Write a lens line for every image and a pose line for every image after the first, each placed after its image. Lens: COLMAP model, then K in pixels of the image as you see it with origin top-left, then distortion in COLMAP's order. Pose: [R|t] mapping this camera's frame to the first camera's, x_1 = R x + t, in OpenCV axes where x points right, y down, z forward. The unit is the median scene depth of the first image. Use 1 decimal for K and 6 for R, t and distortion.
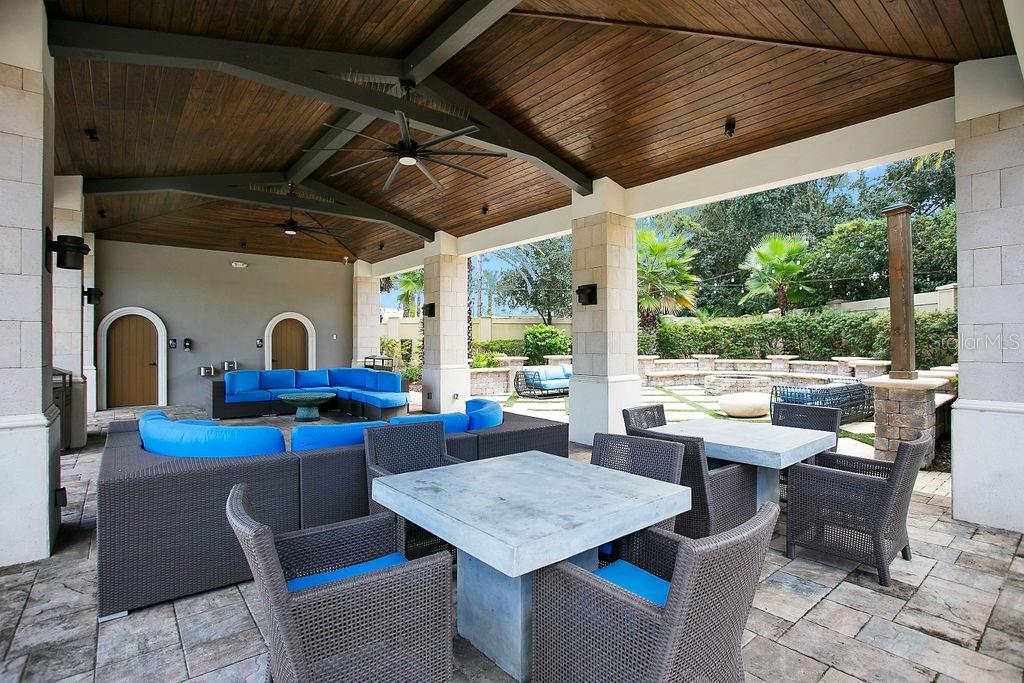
lens RADIAL K [[499.1, 0, 512.0], [0, 499.1, 341.5], [0, 0, 1]] dist [0.000064, 0.000018]
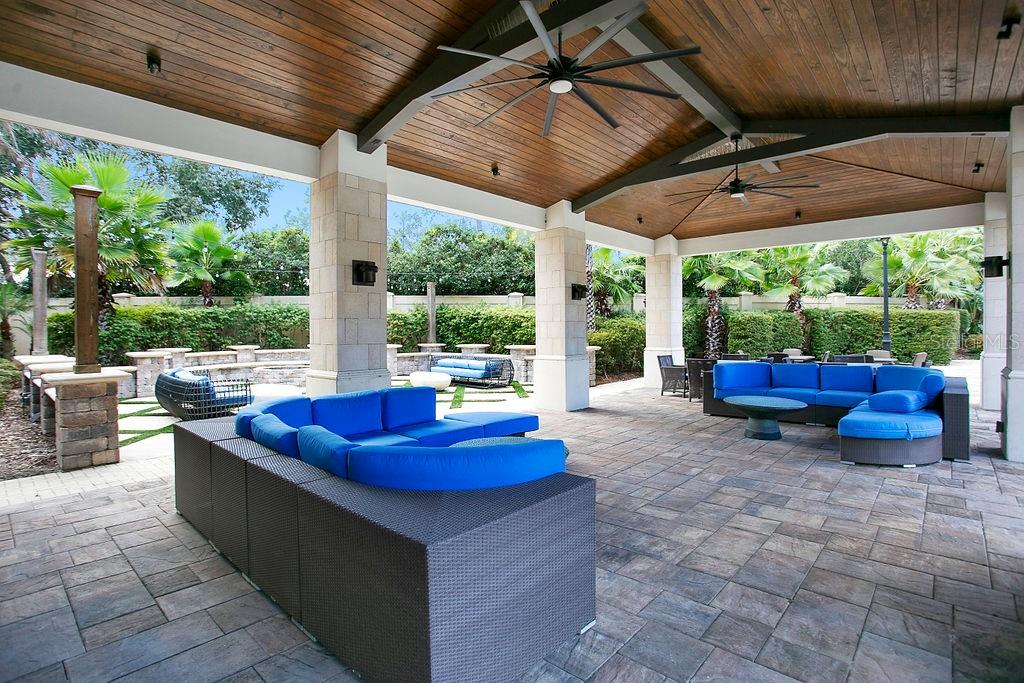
lens RADIAL K [[499.1, 0, 512.0], [0, 499.1, 341.5], [0, 0, 1]] dist [0.000064, 0.000018]
pose [[-0.144916, -0.015264, 0.989326, -0.480803], [0.012776, 0.999769, 0.017296, 0.008904], [-0.989362, 0.015146, -0.144687, 0.595684]]
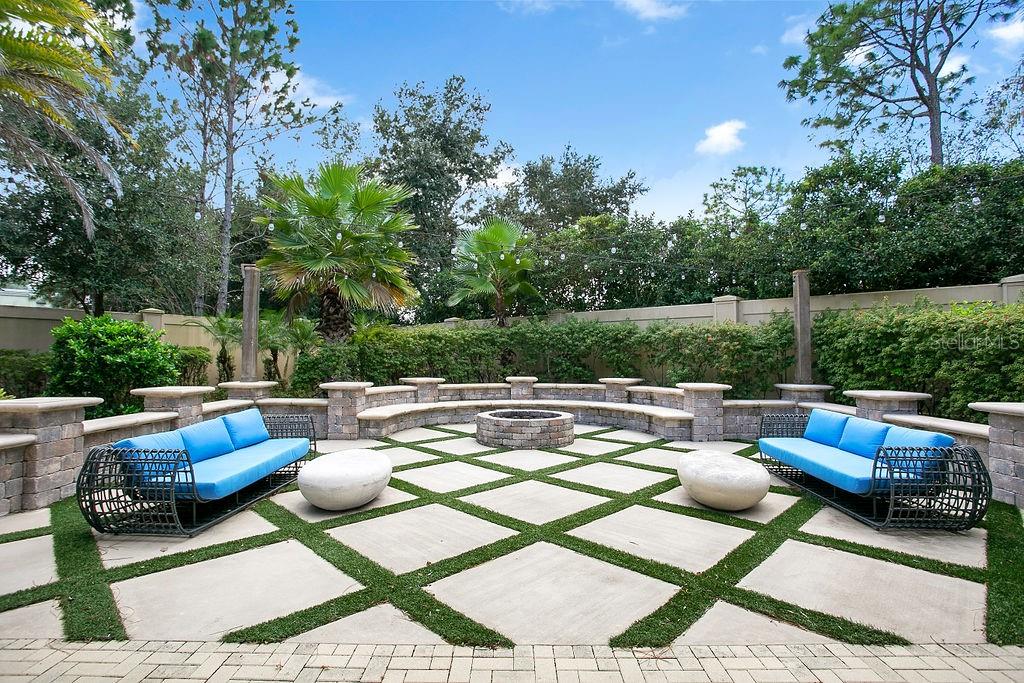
lens RADIAL K [[522.4, 0, 509.9], [0, 522.4, 307.6], [0, 0, 1]] dist [0.000616, 0.000310]
pose [[0.647707, 0.081362, 0.757533, -0.068791], [-0.003471, 0.994586, -0.103854, 0.005592], [-0.761882, 0.064637, 0.644483, 0.477414]]
